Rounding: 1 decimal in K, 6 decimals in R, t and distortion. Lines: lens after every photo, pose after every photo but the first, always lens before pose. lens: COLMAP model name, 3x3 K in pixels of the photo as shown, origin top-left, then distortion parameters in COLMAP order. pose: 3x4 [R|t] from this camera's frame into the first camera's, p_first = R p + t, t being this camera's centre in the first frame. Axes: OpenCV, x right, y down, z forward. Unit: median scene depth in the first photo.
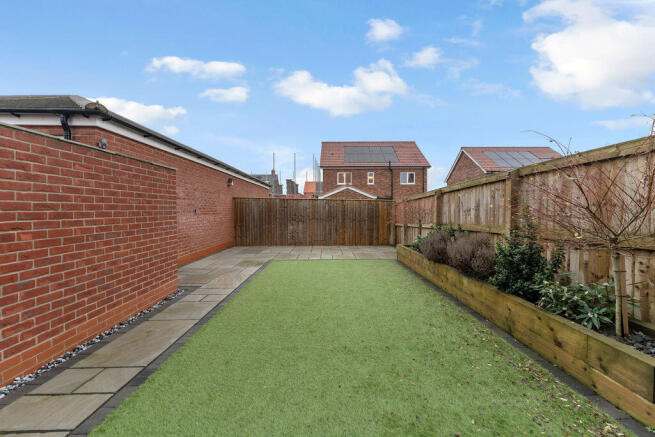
lens RADIAL K [[266.8, 0, 327.5], [0, 266.8, 218.5], [0, 0, 1]] dist [-0.000075, -0.000374]
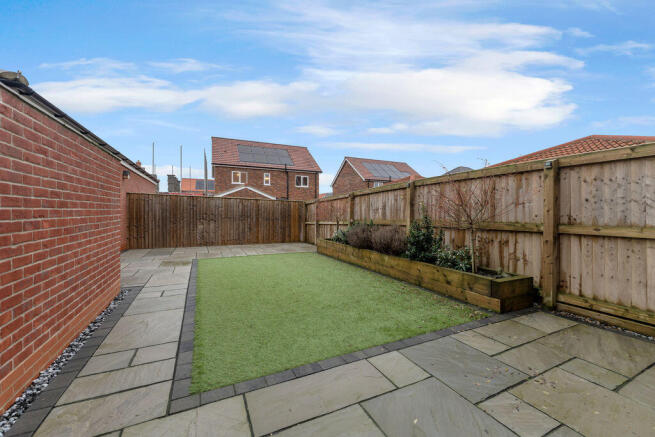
lens RADIAL K [[272.7, 0, 327.5], [0, 272.7, 218.5], [0, 0, 1]] dist [-0.000099, -0.000350]
pose [[0.909491, 0.000501, 0.415724, -0.262576], [0.002651, 0.999972, -0.007004, 0.023550], [-0.415716, 0.007472, 0.909464, -0.133861]]
